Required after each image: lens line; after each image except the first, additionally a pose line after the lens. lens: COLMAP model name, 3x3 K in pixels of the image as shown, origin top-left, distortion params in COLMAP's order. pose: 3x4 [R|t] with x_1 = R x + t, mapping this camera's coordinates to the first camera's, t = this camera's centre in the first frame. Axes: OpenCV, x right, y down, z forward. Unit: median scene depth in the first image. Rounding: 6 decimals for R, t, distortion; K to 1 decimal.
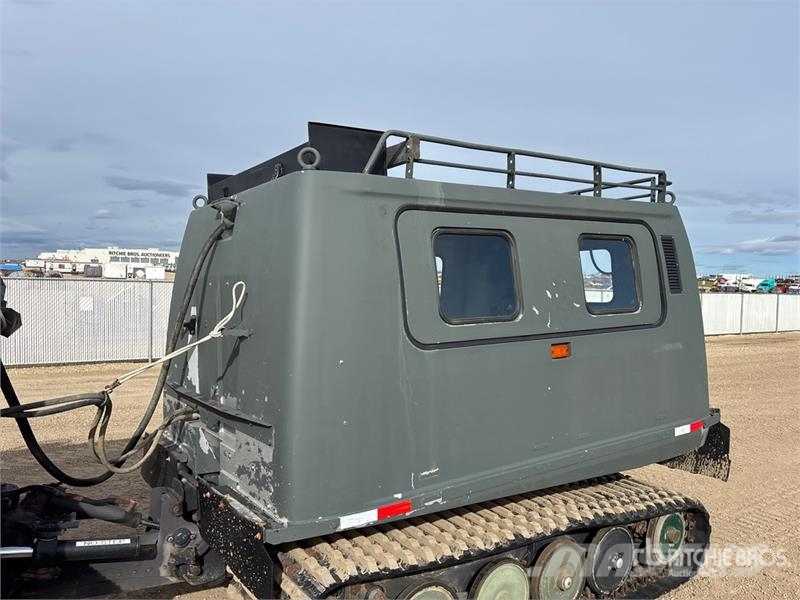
lens RADIAL K [[544.8, 0, 398.6], [0, 544.8, 296.6], [0, 0, 1]] dist [0.067396, -0.096069]
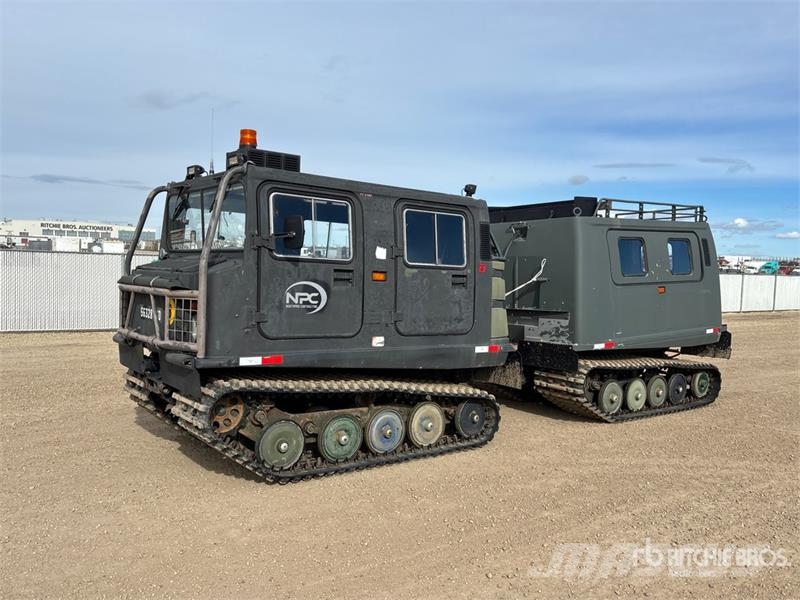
lens RADIAL K [[620.2, 0, 400.0], [0, 620.2, 300.0], [0, 0, 1]] dist [0.020888, -0.003771]
pose [[0.998552, 0.005248, 0.053547, -0.734808], [-0.007126, 0.999364, 0.034946, 0.044612], [-0.053329, -0.035277, 0.997954, -1.212076]]
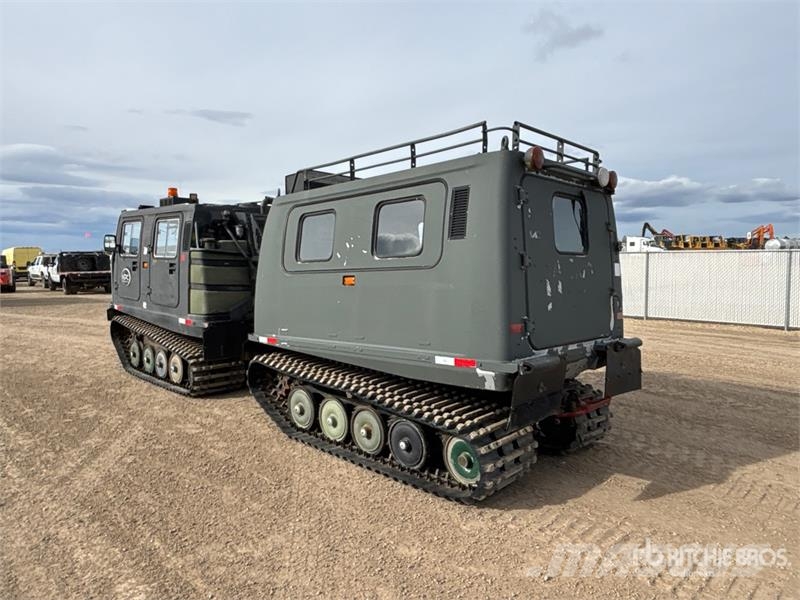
lens RADIAL K [[544.8, 0, 398.6], [0, 544.8, 296.6], [0, 0, 1]] dist [0.067396, -0.096069]
pose [[0.202650, 0.060559, -0.977377, 1.381060], [0.011319, 0.997874, 0.064176, 0.037762], [0.979186, -0.024068, 0.201534, 0.622723]]
